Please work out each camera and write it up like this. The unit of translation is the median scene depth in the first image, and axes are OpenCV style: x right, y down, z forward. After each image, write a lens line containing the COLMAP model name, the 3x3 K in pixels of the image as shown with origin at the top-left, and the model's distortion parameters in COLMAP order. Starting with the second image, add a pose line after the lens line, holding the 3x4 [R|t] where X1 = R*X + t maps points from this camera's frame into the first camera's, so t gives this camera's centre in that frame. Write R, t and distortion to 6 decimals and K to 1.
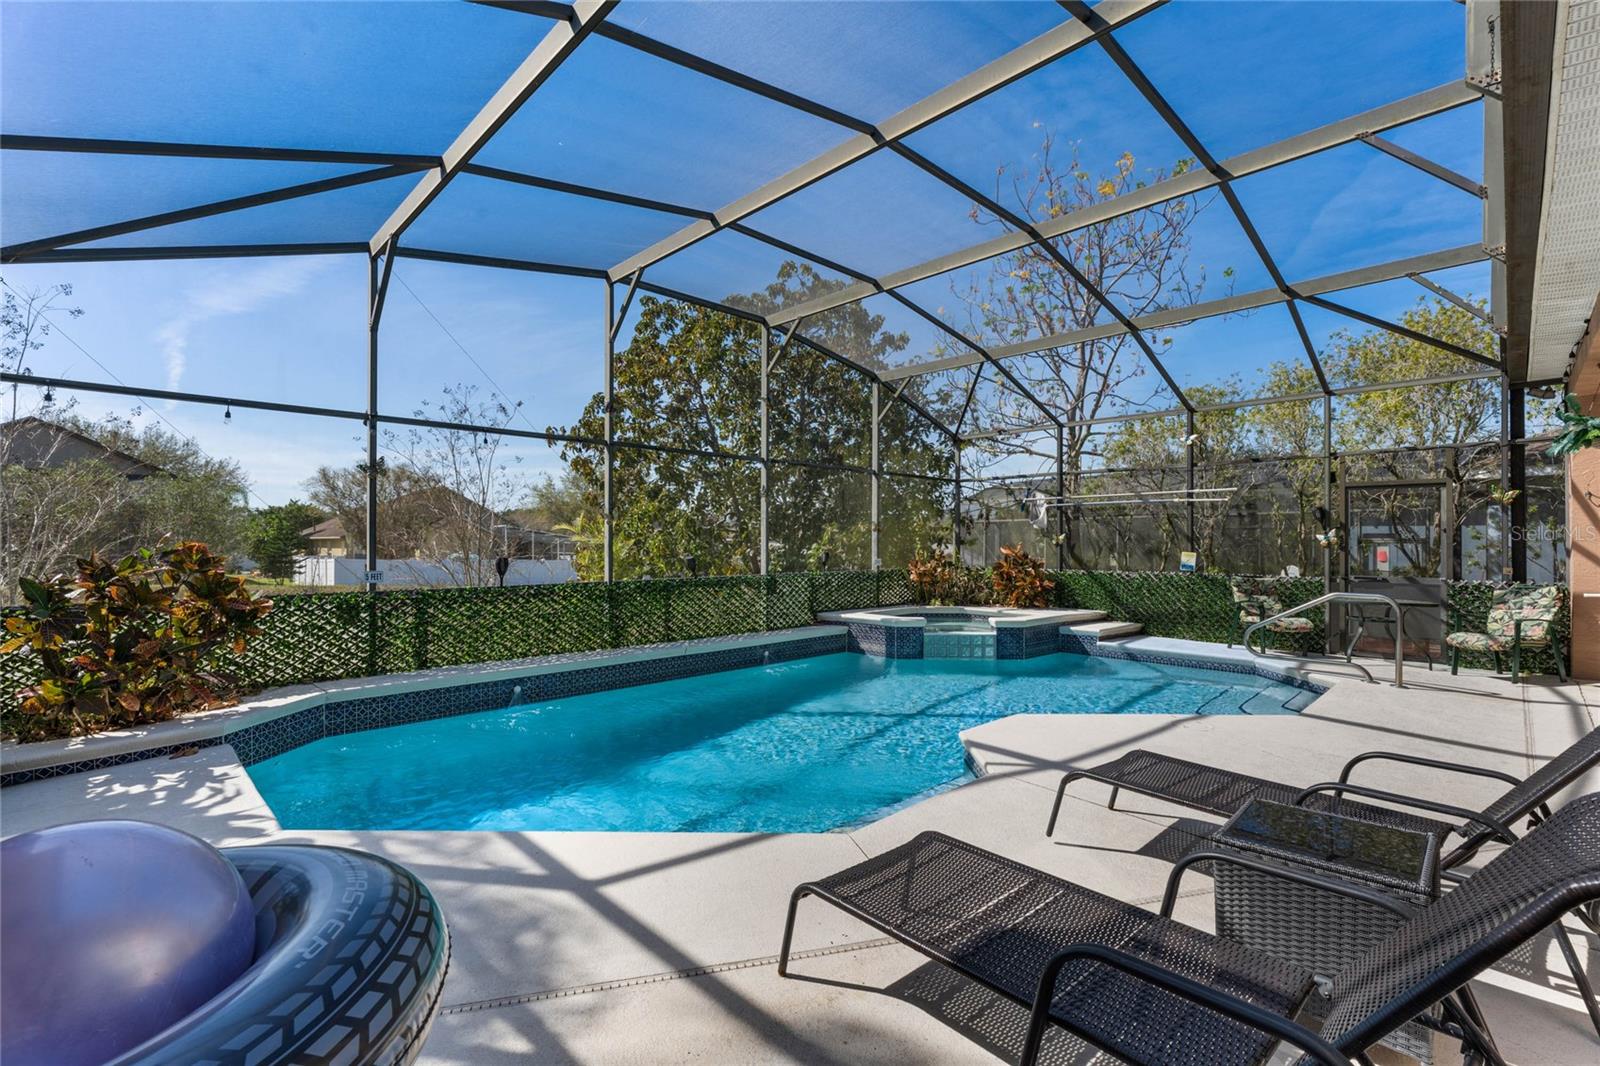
lens RADIAL K [[698.0, 0, 801.8], [0, 698.0, 542.8], [0, 0, 1]] dist [0.003019, -0.000384]
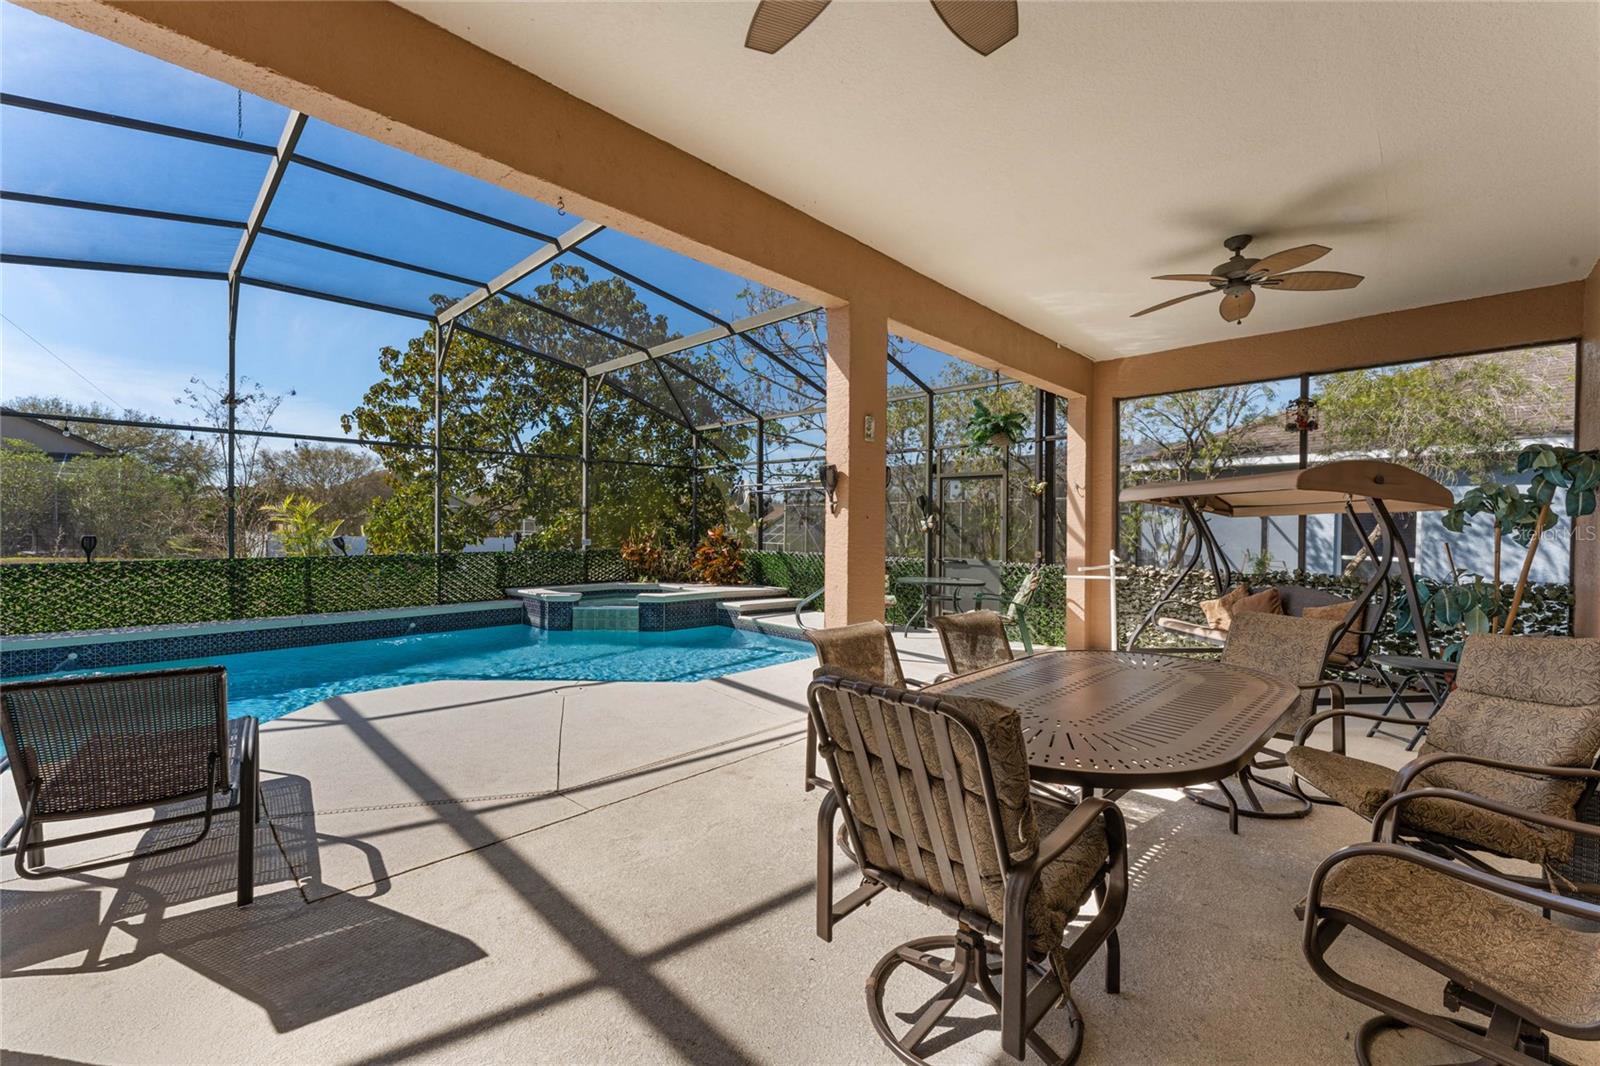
lens RADIAL K [[655.4, 0, 803.5], [0, 655.4, 529.4], [0, 0, 1]] dist [-0.002481, 0.001294]
pose [[0.999854, 0.006761, 0.015666, 0.520130], [-0.006924, 0.999922, 0.010365, -0.006485], [-0.015595, -0.010472, 0.999824, -0.036797]]
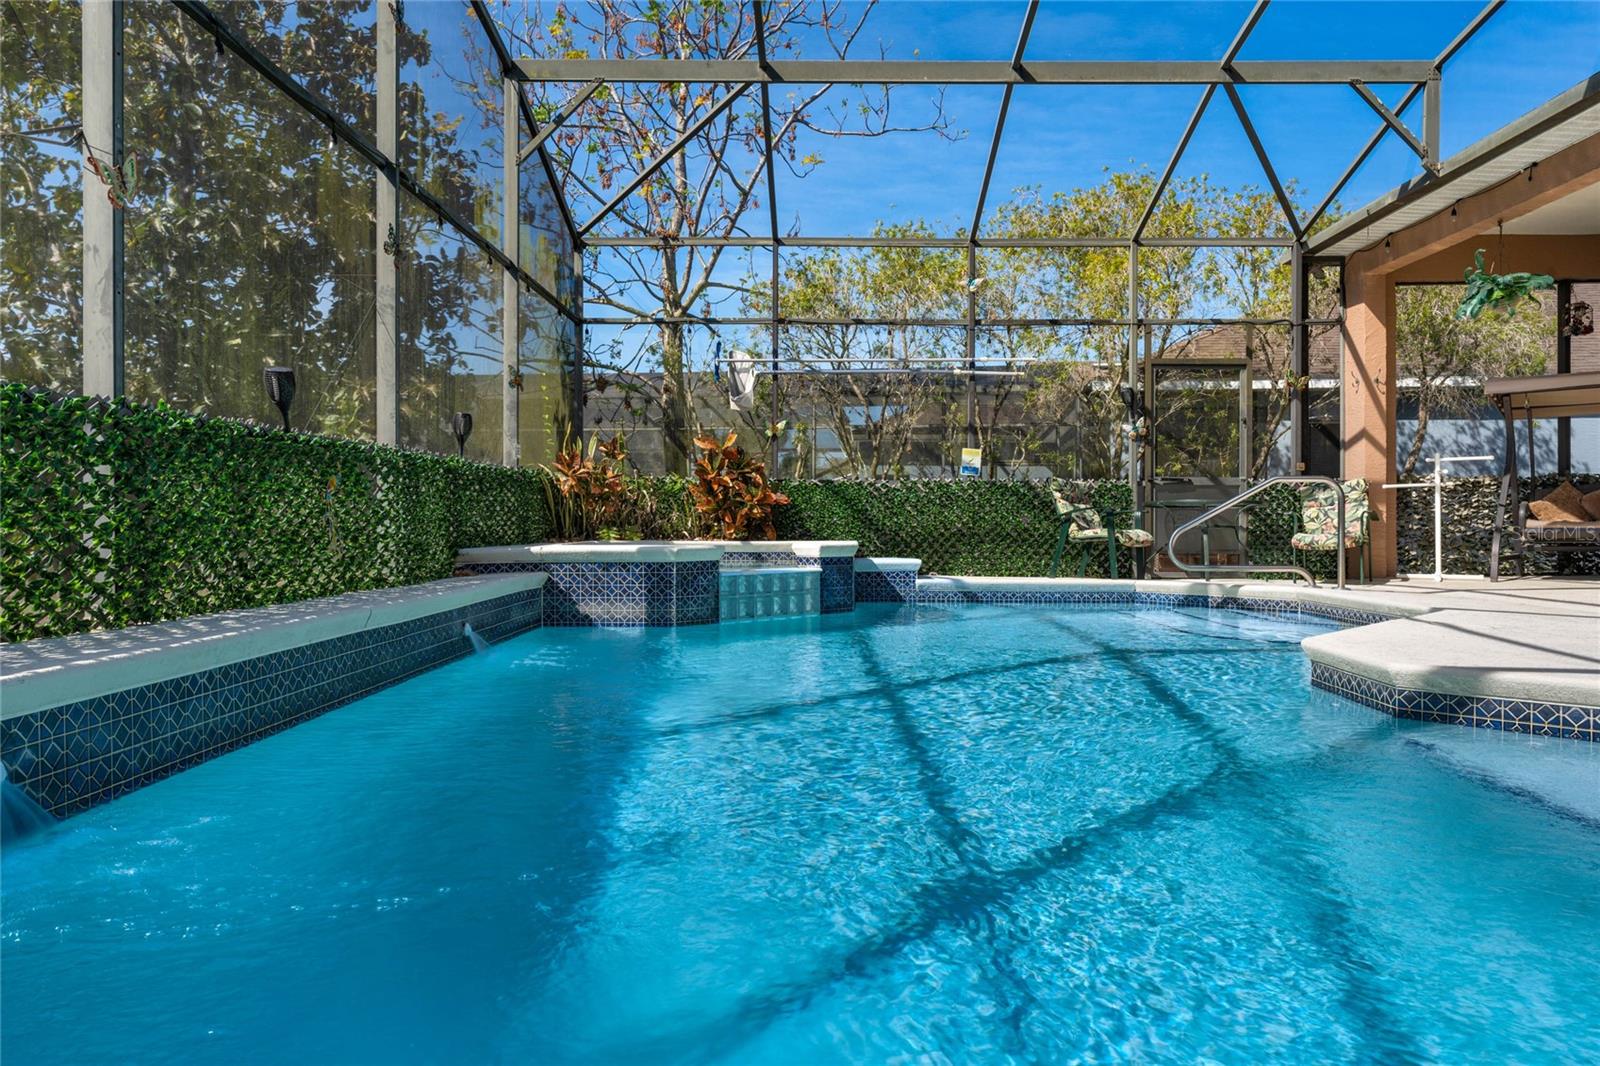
lens RADIAL K [[1078.4, 0, 802.8], [0, 1078.4, 524.6], [0, 0, 1]] dist [-0.001717, 0.010527]
pose [[0.702638, -0.001987, 0.711545, -0.339799], [-0.001212, 0.999991, 0.003990, 0.090985], [-0.711546, -0.003666, 0.702629, 0.406364]]
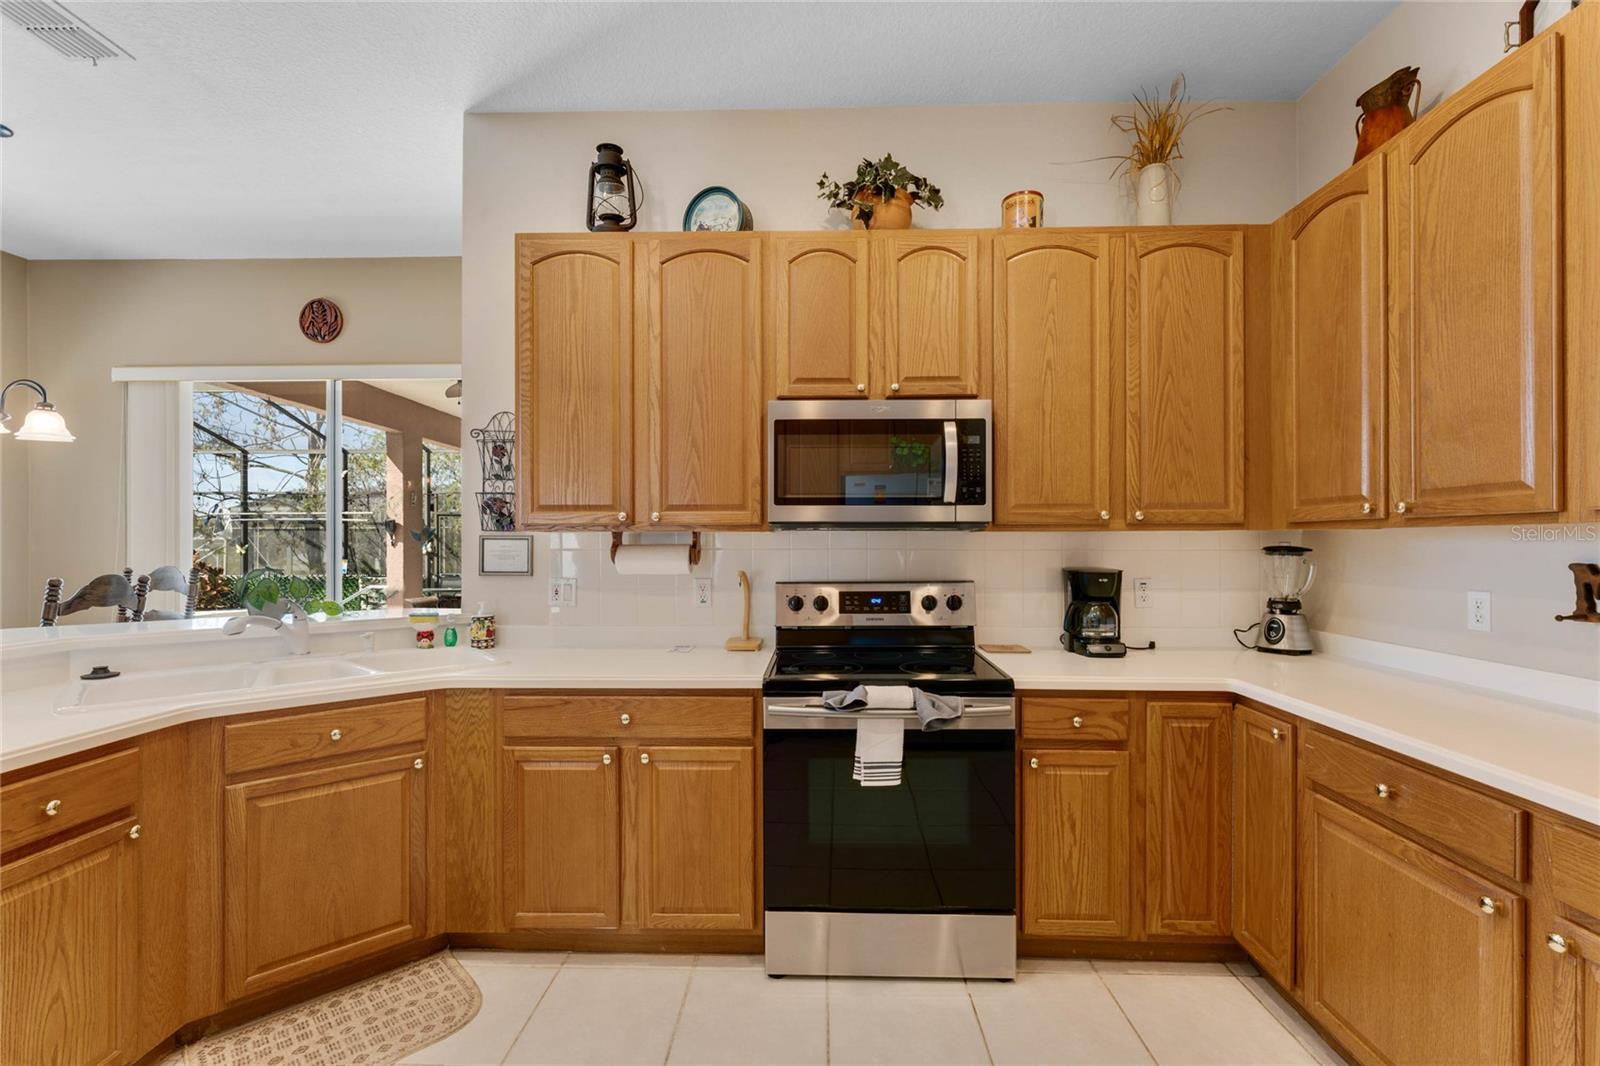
lens RADIAL K [[698.0, 0, 806.6], [0, 698.0, 529.6], [0, 0, 1]] dist [0.003019, -0.000384]
pose [[0.722948, 0.008544, 0.690849, 0.313029], [0.003689, 0.999862, -0.016226, -0.018299], [-0.690892, 0.014279, 0.722817, -0.581825]]
